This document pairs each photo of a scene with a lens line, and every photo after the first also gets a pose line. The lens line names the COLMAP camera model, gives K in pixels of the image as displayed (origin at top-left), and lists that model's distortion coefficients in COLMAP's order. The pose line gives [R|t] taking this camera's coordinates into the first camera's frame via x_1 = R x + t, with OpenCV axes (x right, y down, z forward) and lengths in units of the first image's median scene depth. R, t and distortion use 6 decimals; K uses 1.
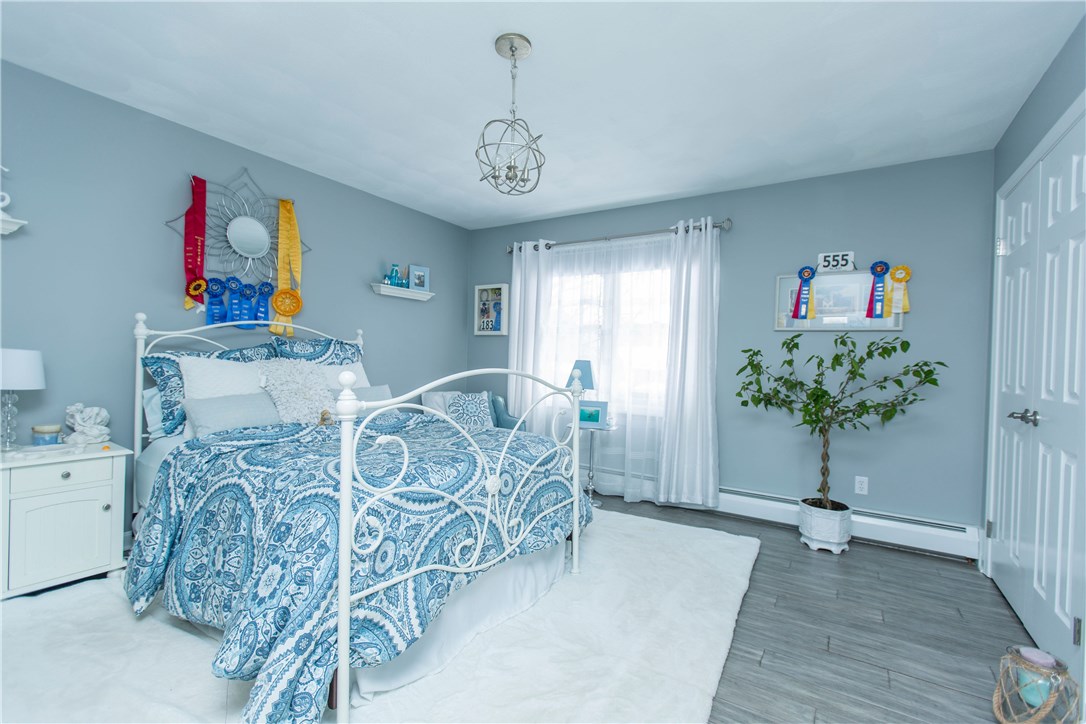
lens RADIAL K [[482.6, 0, 543.7], [0, 482.6, 361.7], [0, 0, 1]] dist [0.005813, -0.001927]
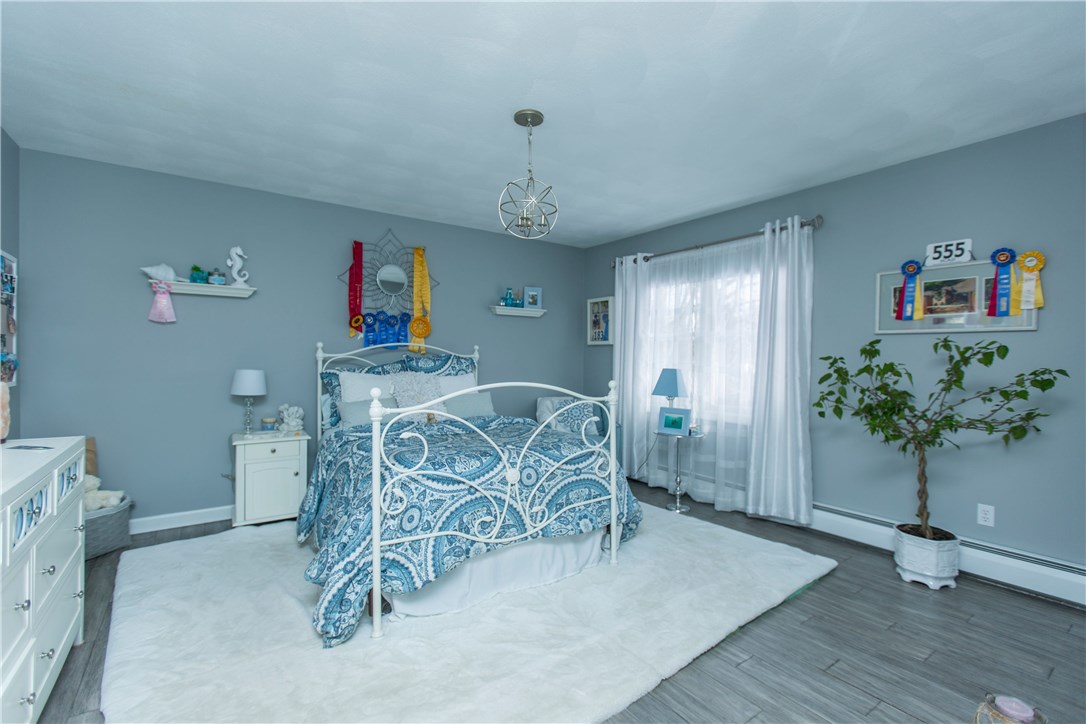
lens RADIAL K [[482.6, 0, 541.1], [0, 482.6, 360.9], [0, 0, 1]] dist [0.005813, -0.001927]
pose [[0.926586, -0.017532, -0.375675, 0.280749], [0.015252, 0.999843, -0.009042, -0.018539], [0.375775, 0.002648, 0.926707, -0.079644]]
